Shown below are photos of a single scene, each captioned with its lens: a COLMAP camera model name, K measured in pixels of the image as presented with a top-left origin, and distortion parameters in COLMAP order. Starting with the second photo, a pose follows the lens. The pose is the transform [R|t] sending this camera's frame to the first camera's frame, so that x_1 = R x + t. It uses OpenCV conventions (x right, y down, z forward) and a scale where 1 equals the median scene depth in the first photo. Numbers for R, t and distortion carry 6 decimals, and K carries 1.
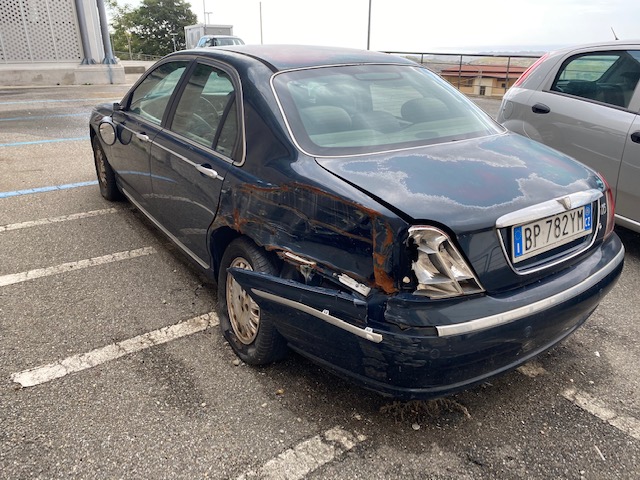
lens RADIAL K [[475.9, 0, 316.5], [0, 475.9, 244.0], [0, 0, 1]] dist [0.002312, -0.004131]
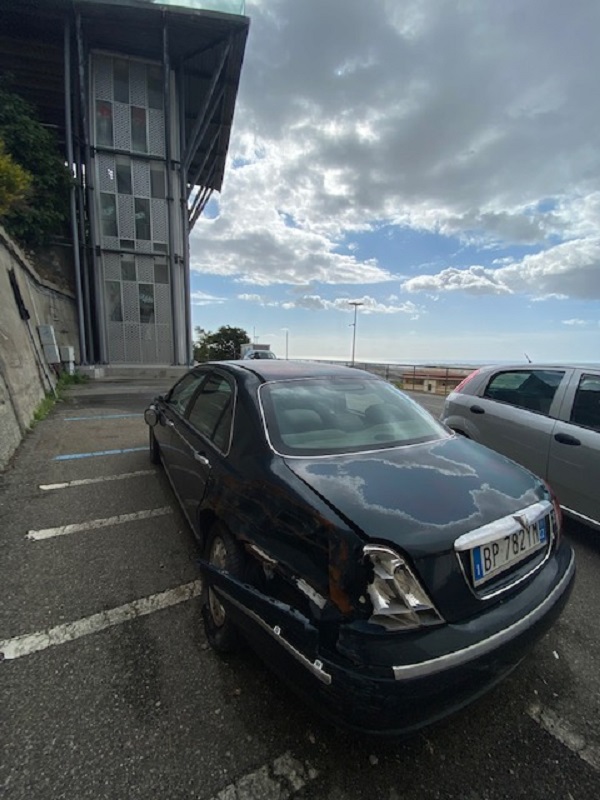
lens RADIAL K [[319.7, 0, 304.1], [0, 319.7, 403.9], [0, 0, 1]] dist [-0.033973, -0.002656]
pose [[0.998230, 0.027713, -0.052627, 0.079528], [-0.039764, 0.968958, -0.244007, -0.121264], [0.044231, 0.245668, 0.968344, 0.239627]]
